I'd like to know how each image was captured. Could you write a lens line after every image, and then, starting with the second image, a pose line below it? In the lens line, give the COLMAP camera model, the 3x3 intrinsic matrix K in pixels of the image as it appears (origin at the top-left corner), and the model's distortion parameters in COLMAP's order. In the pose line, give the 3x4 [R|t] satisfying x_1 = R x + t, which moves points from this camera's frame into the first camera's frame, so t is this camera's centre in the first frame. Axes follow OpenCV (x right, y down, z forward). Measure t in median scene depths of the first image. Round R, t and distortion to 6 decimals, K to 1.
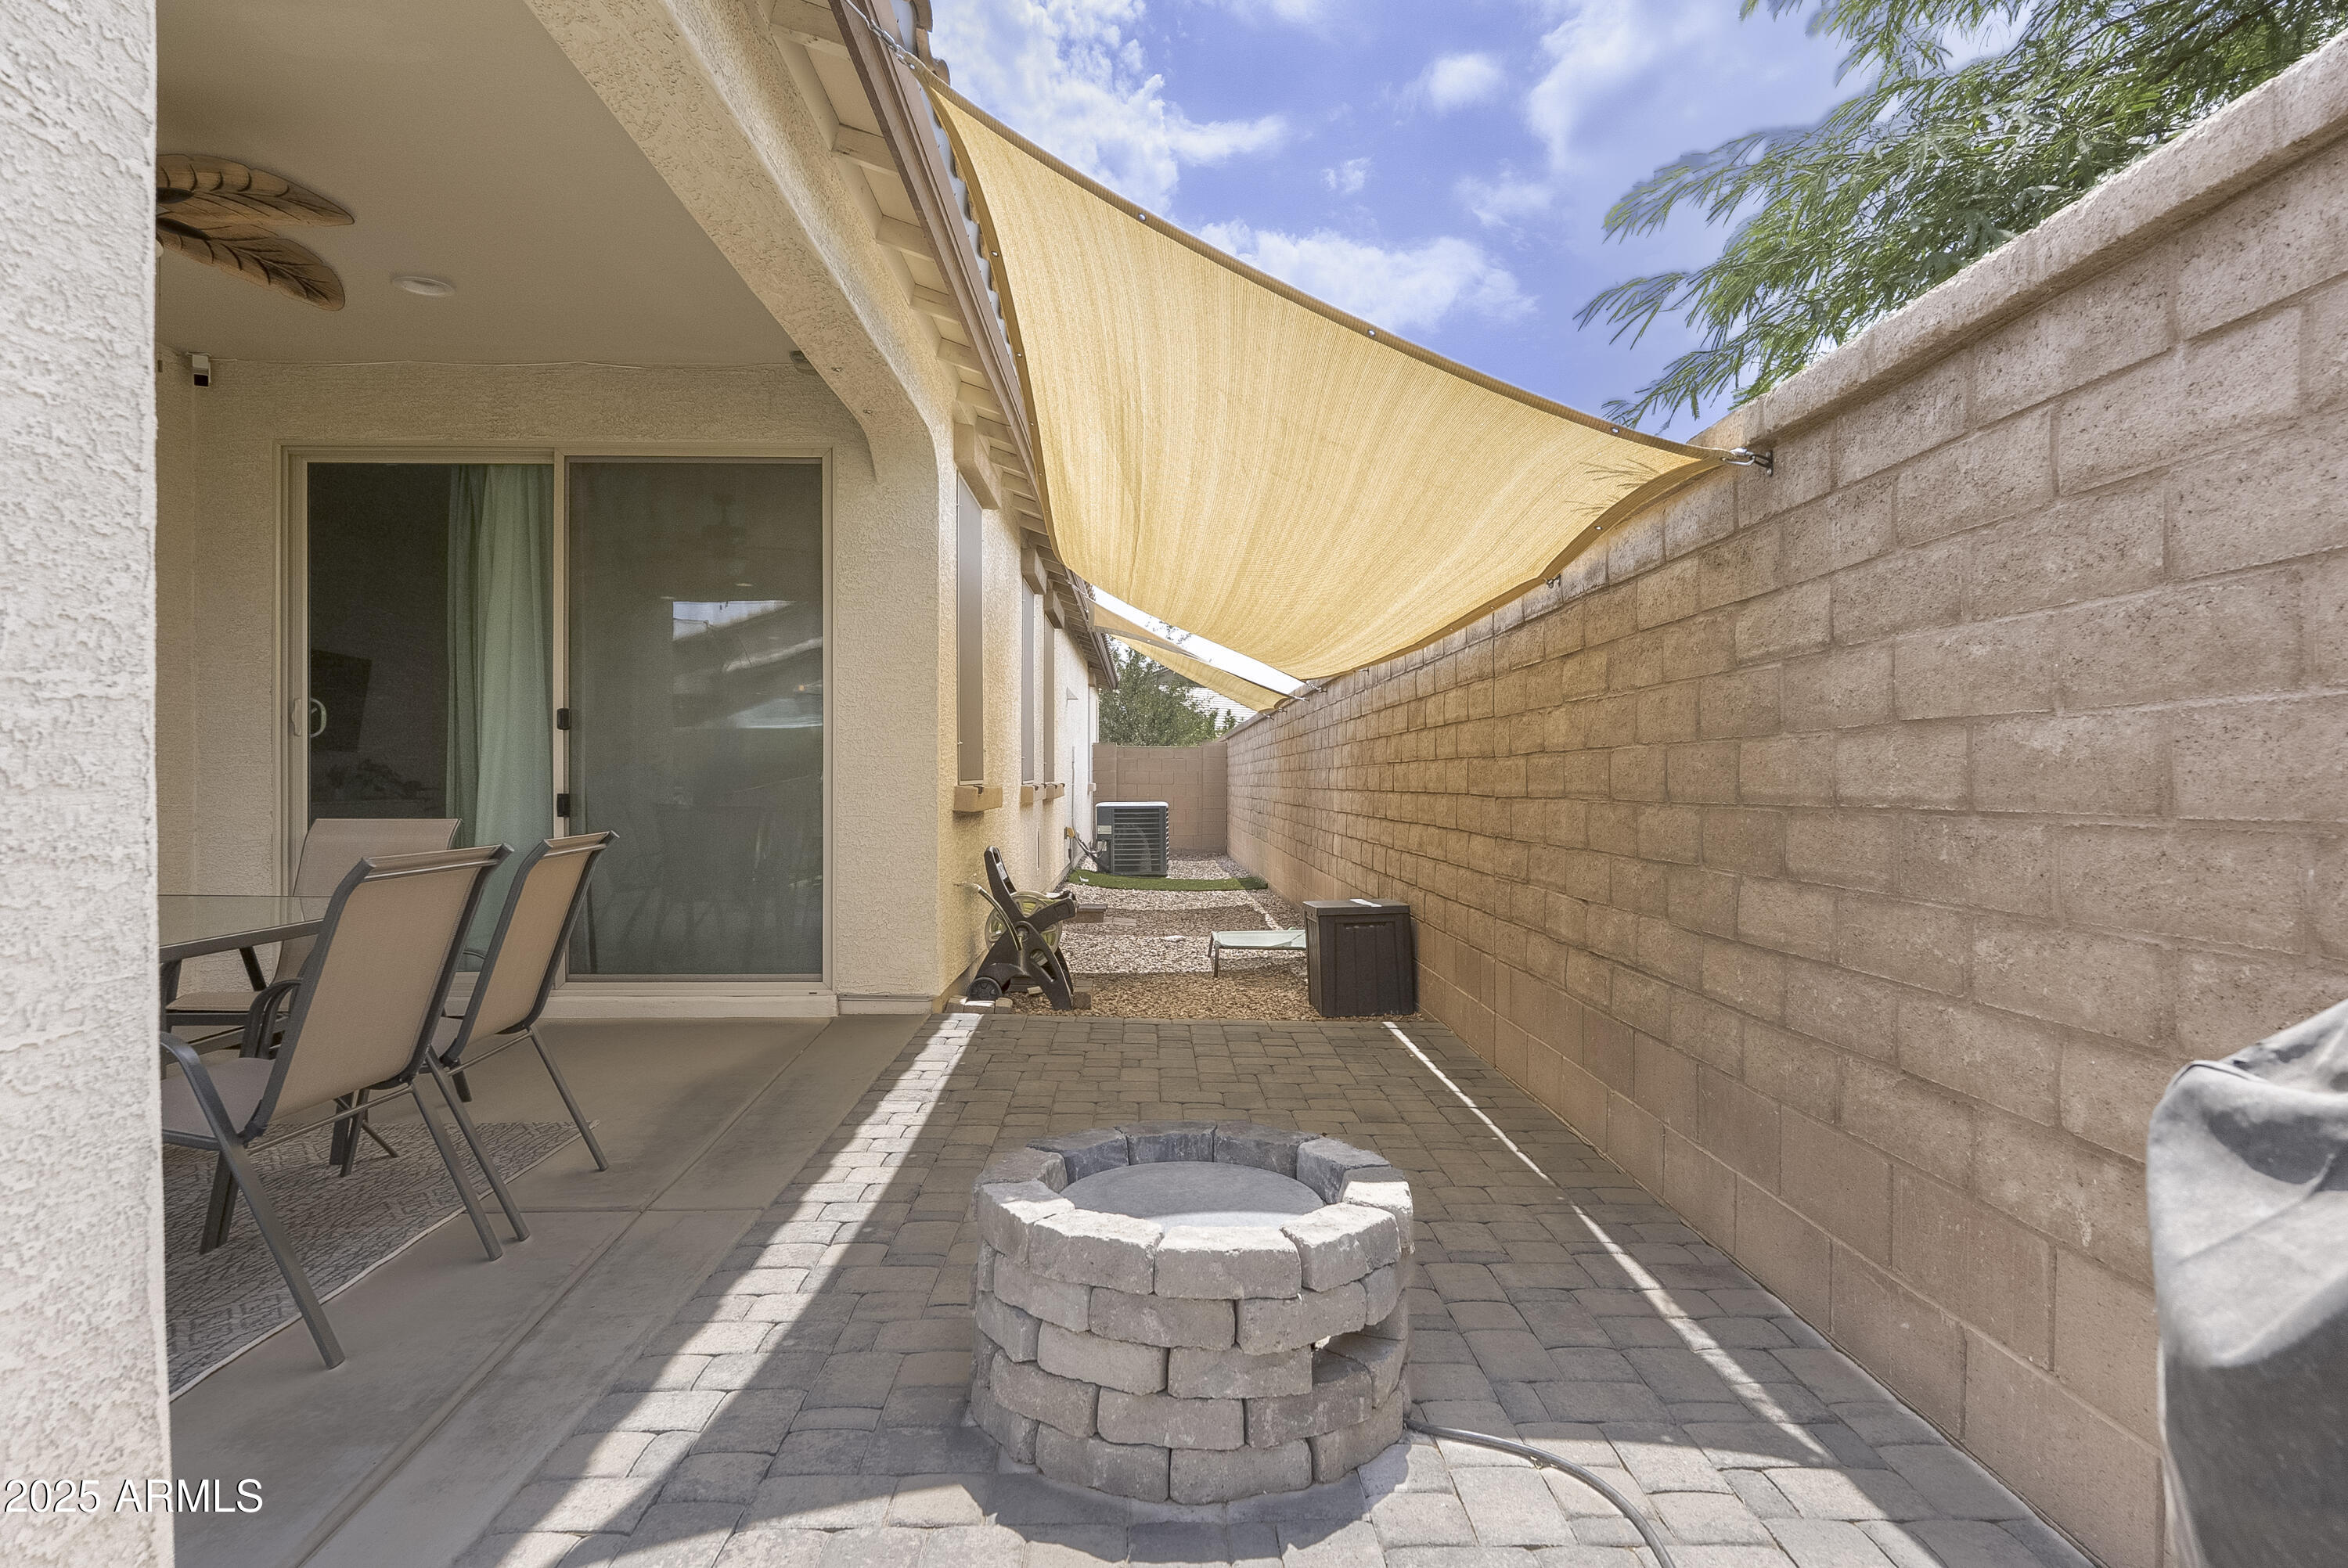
lens RADIAL K [[1289.4, 0, 1189.6], [0, 1289.4, 783.0], [0, 0, 1]] dist [0.002261, 0.000265]
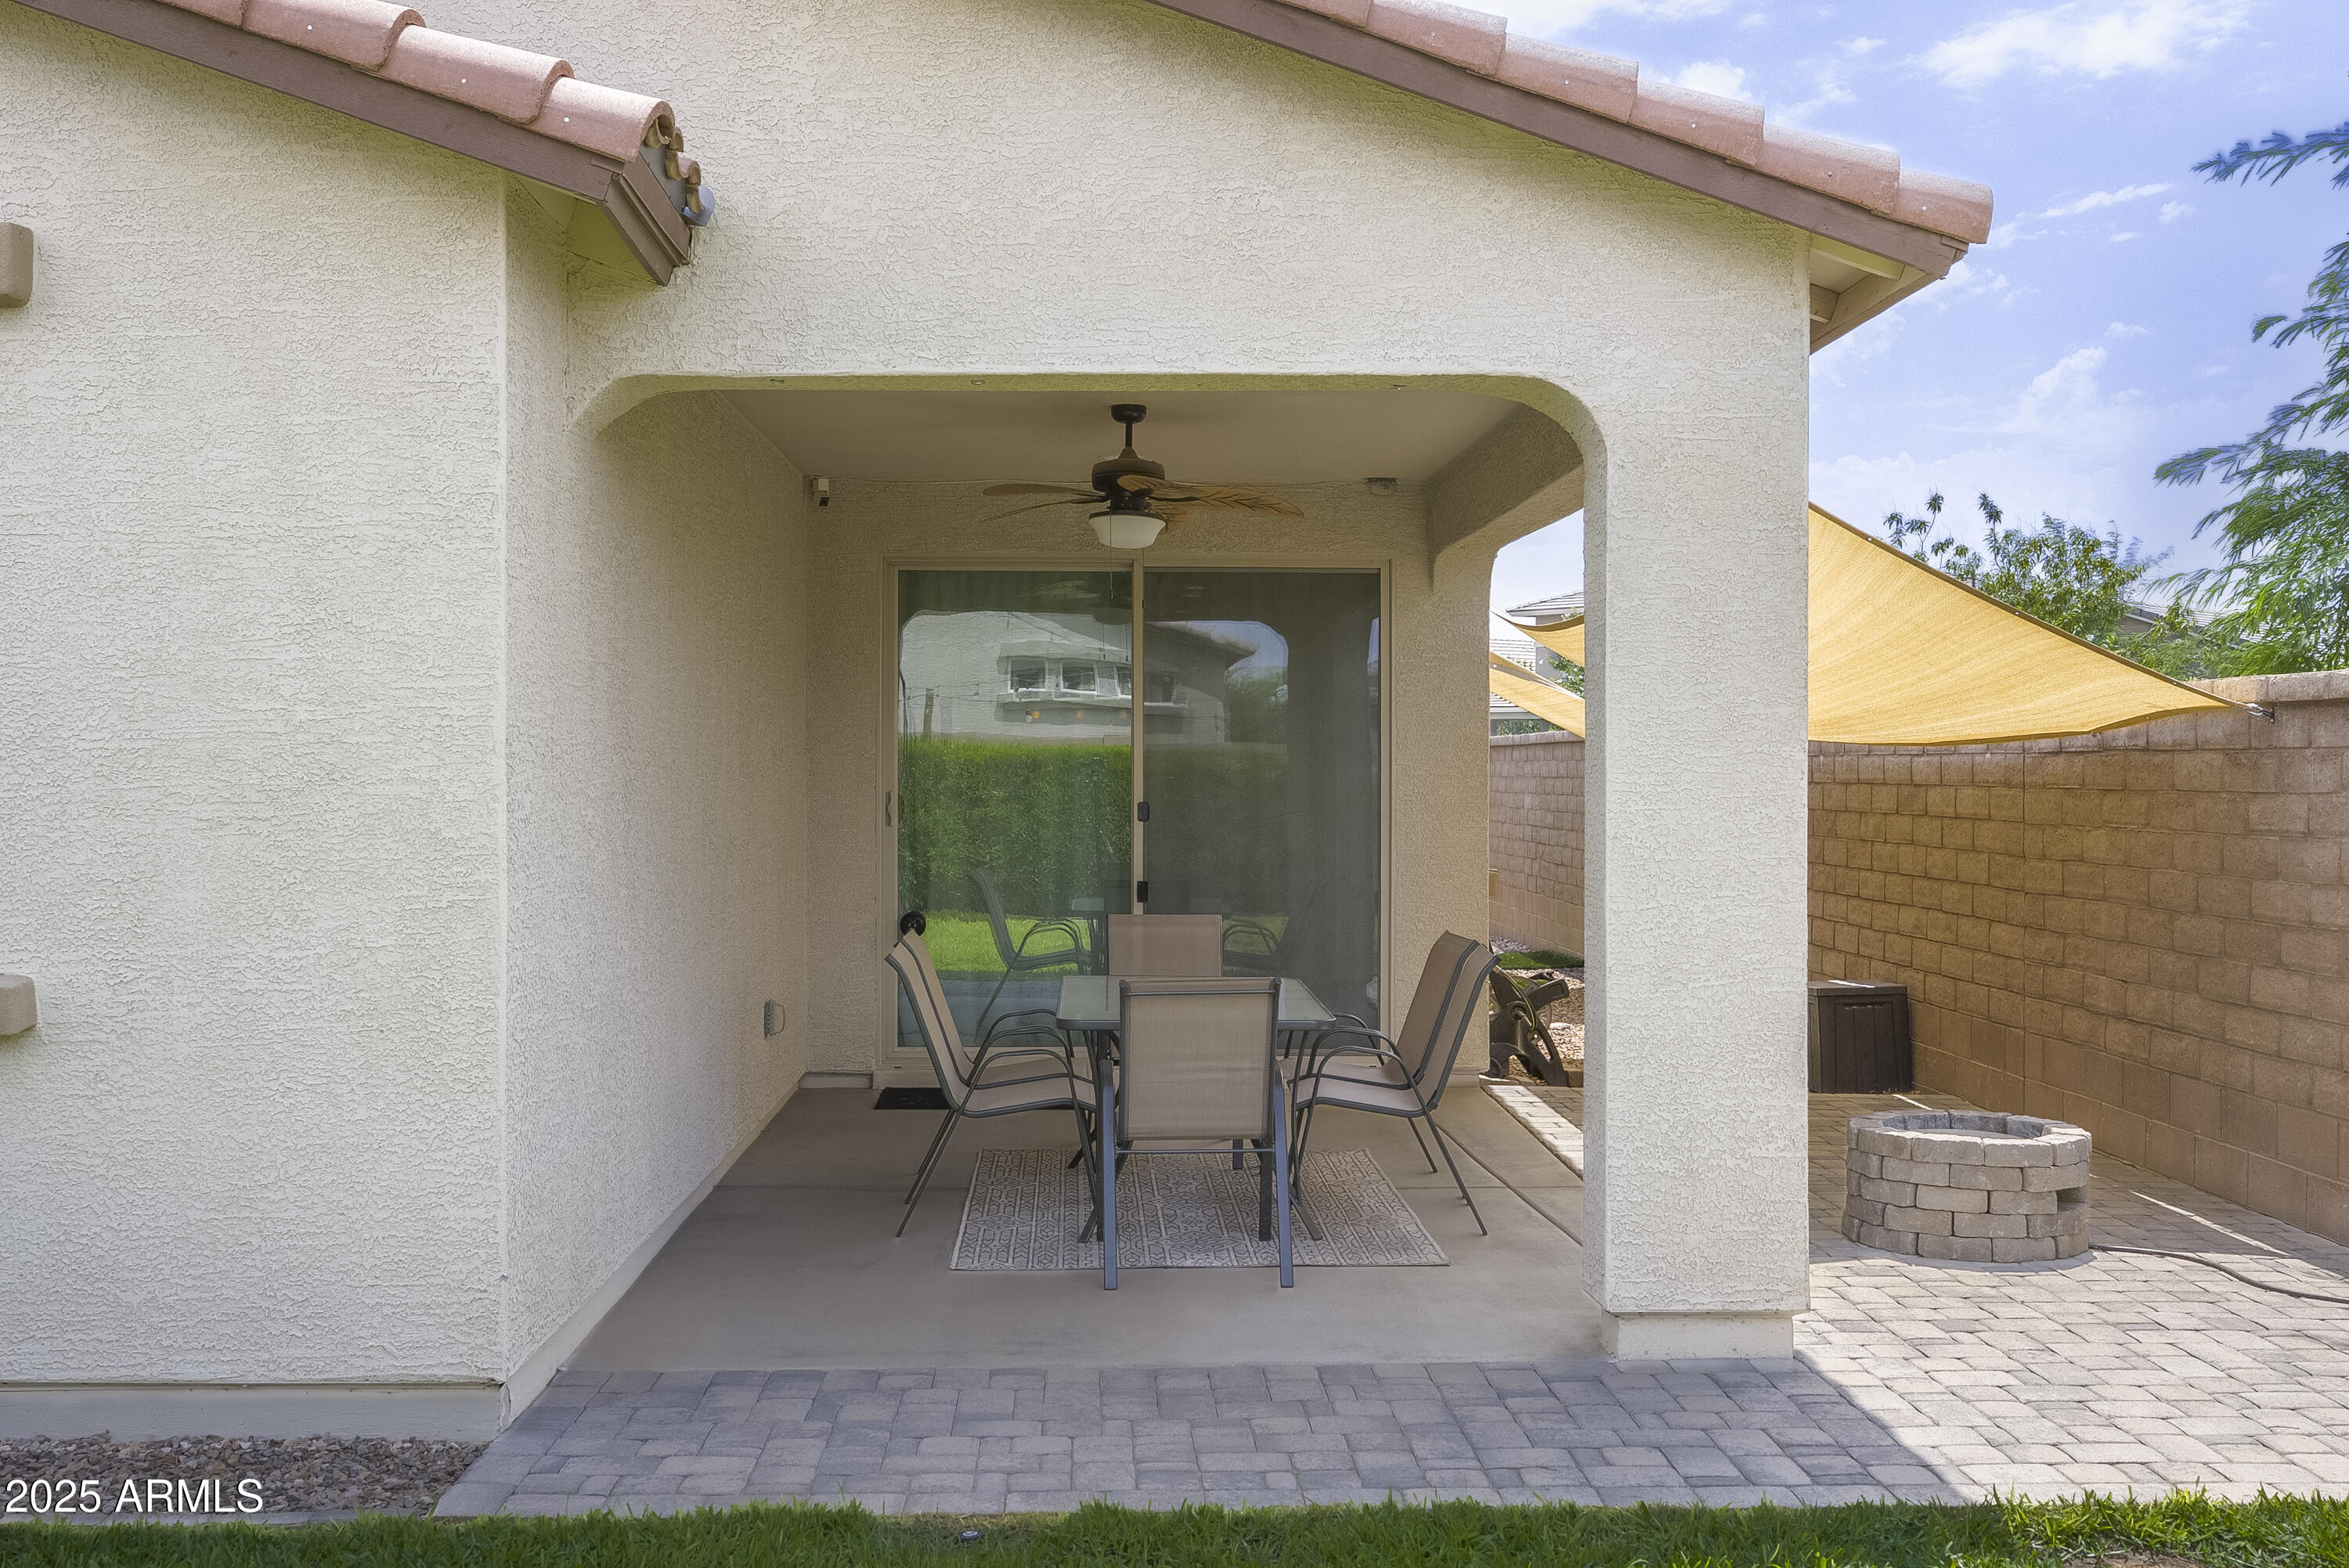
lens RADIAL K [[2432.9, 0, 1174.5], [0, 2432.9, 782.7], [0, 0, 1]] dist [0.024703, 0.000000]
pose [[0.999857, 0.001716, 0.016838, -0.680579], [-0.001850, 0.999967, 0.007915, -0.124467], [-0.016823, -0.007945, 0.999827, -1.422440]]
